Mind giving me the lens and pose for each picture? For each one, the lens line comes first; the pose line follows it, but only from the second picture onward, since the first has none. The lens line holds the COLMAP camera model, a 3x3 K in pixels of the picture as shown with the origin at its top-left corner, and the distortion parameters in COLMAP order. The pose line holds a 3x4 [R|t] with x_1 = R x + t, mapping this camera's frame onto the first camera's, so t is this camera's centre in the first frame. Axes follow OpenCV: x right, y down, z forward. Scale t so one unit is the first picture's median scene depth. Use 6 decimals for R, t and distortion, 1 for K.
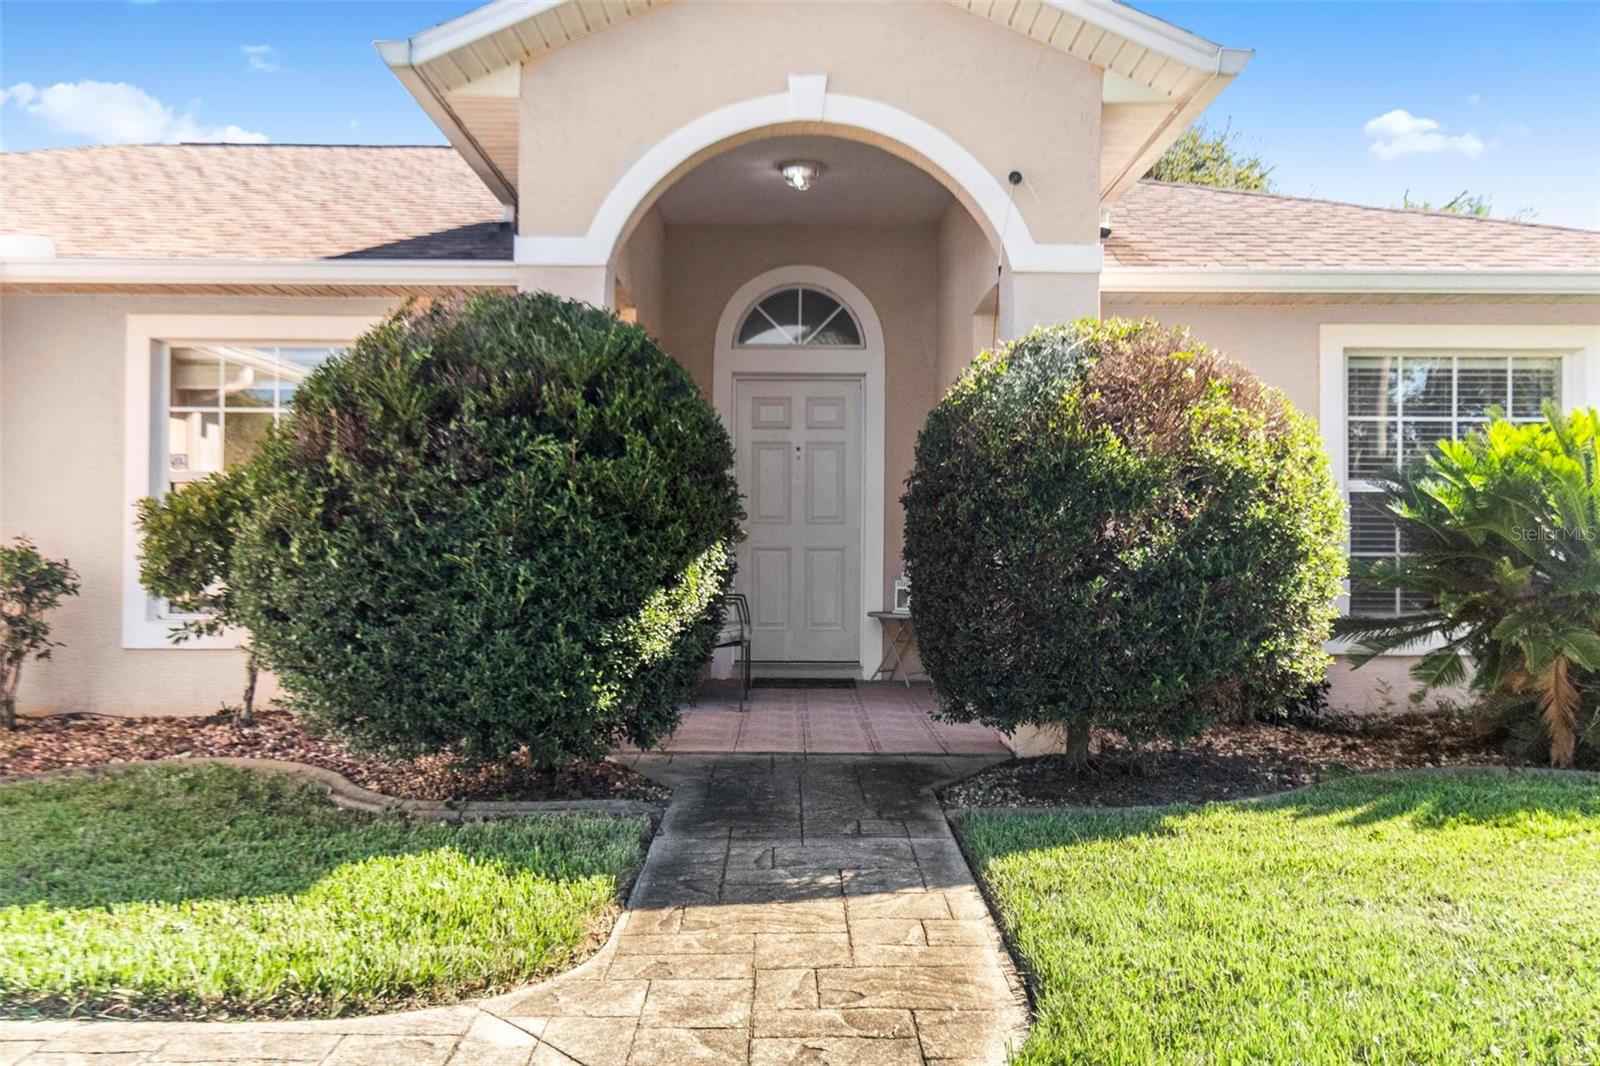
lens RADIAL K [[1332.5, 0, 800.0], [0, 1332.5, 533.0], [0, 0, 1]] dist [0.005406, 0.000900]
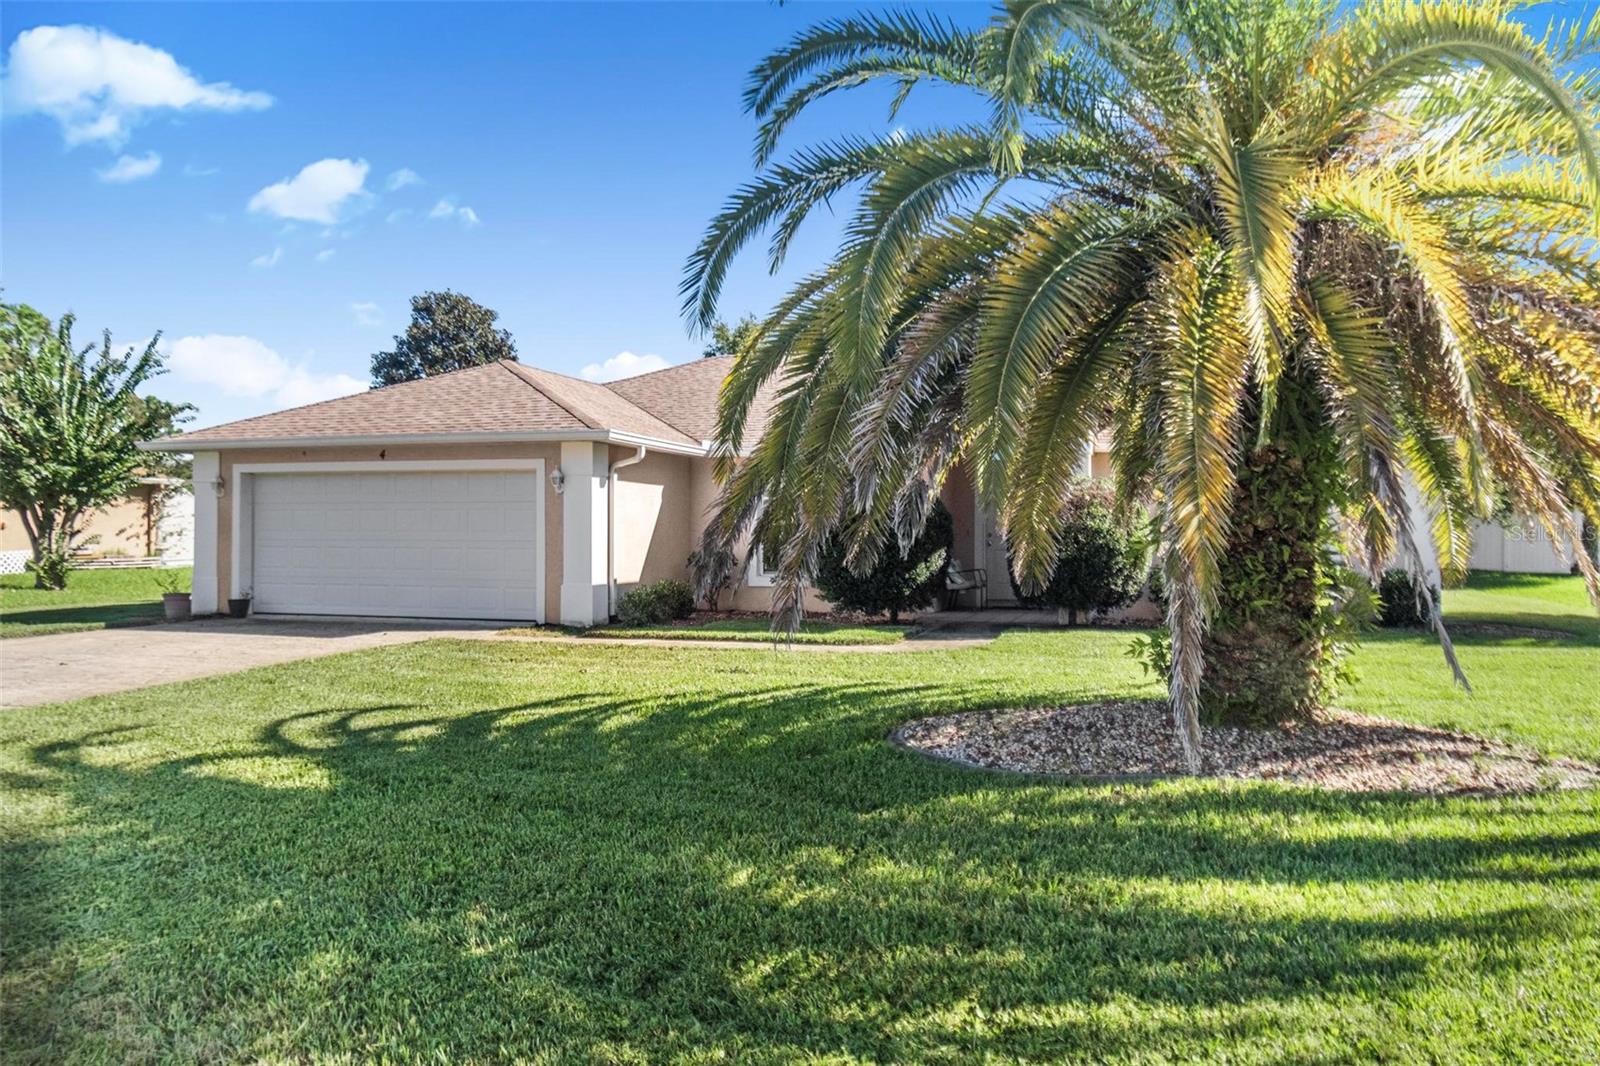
lens RADIAL K [[1243.7, 0, 800.0], [0, 1243.7, 533.0], [0, 0, 1]] dist [0.006275, -0.000101]
pose [[0.953603, -0.003254, -0.301050, 0.492590], [0.004384, 0.999986, 0.003079, -0.041955], [0.301036, -0.004256, 0.953603, -1.919801]]
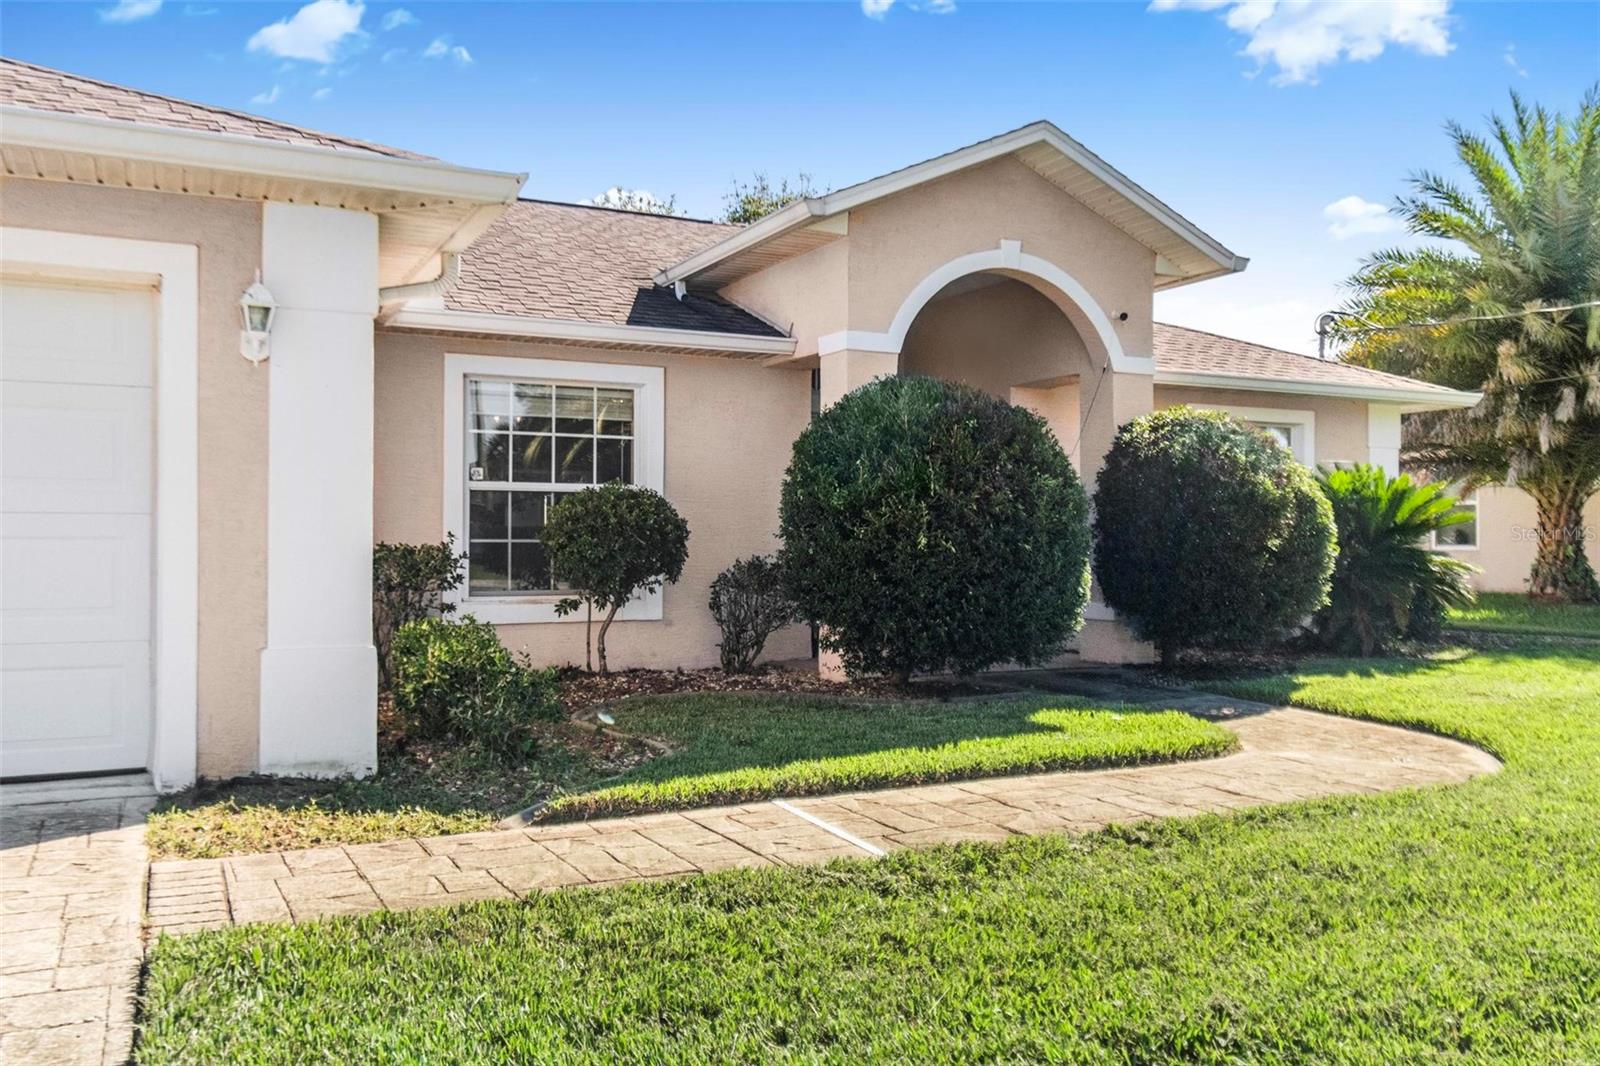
lens RADIAL K [[1332.5, 0, 800.0], [0, 1332.5, 533.0], [0, 0, 1]] dist [0.005406, 0.000900]
pose [[0.895694, -0.002474, 0.444665, -1.035398], [0.000806, 0.999992, 0.003941, -0.004363], [-0.444671, -0.003172, 0.895688, -0.339616]]
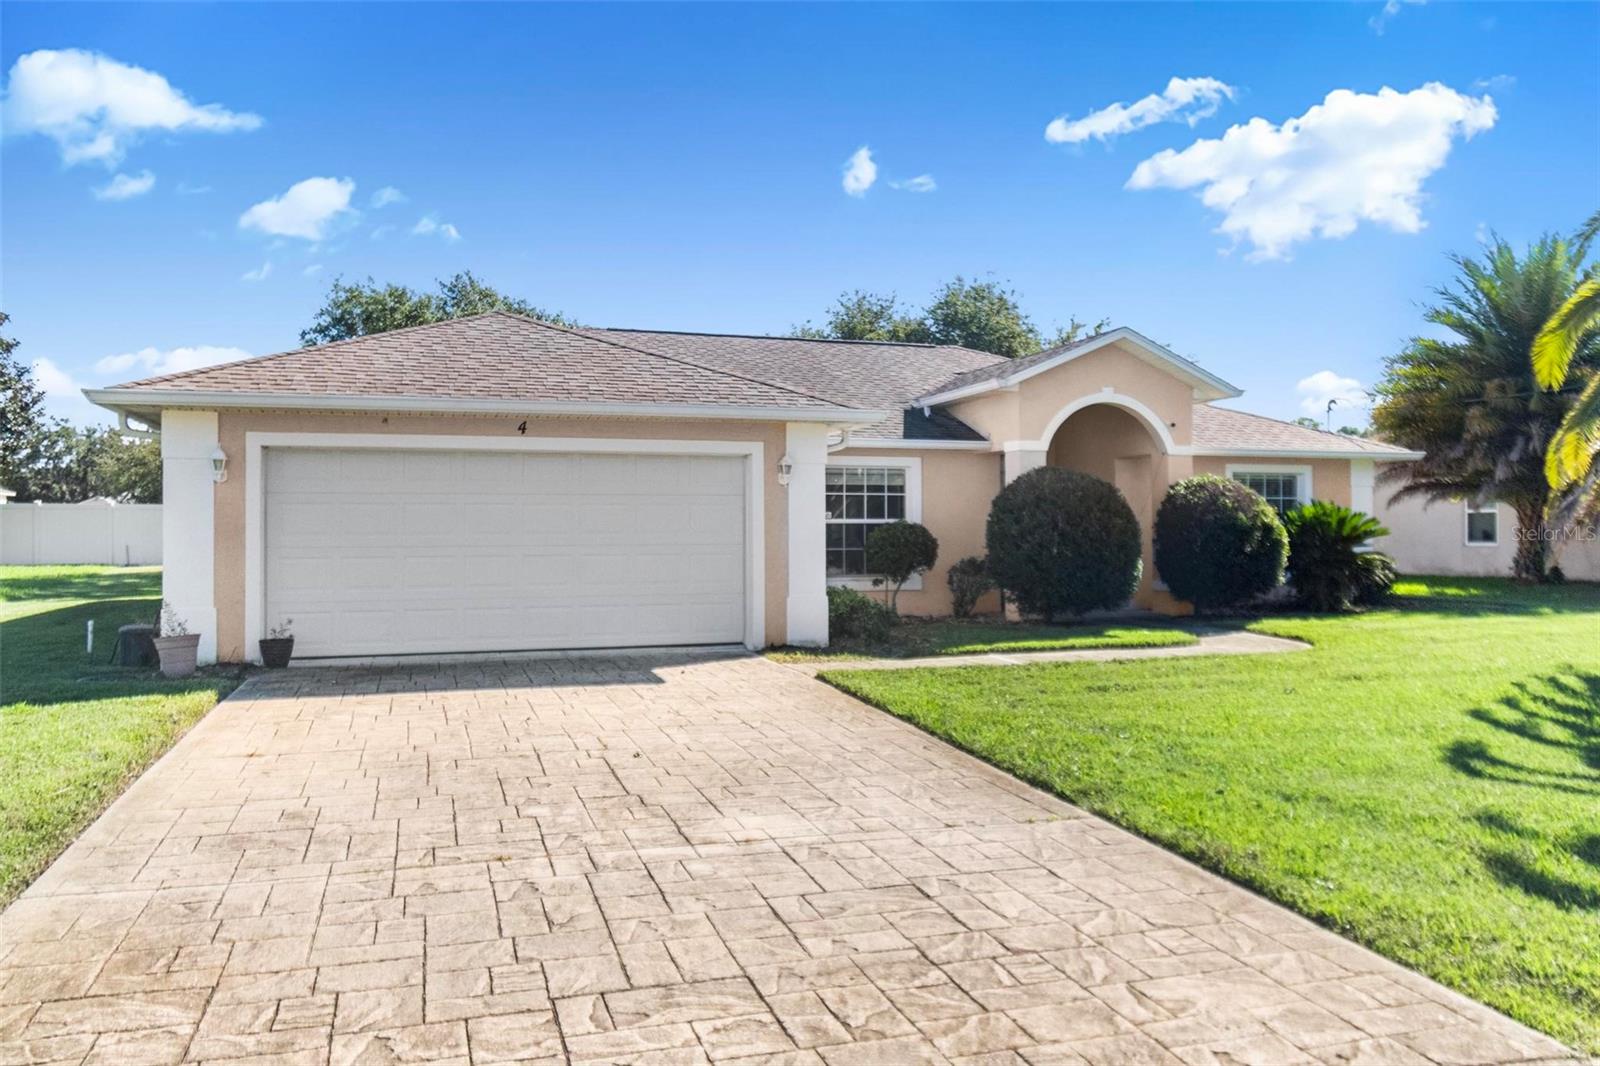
lens RADIAL K [[1212.3, 0, 800.0], [0, 1212.3, 533.0], [0, 0, 1]] dist [0.021221, -0.003134]
pose [[0.951928, -0.010859, 0.306129, -1.650420], [0.008530, 0.999924, 0.008945, -0.057048], [-0.306202, -0.005903, 0.951948, -1.513183]]
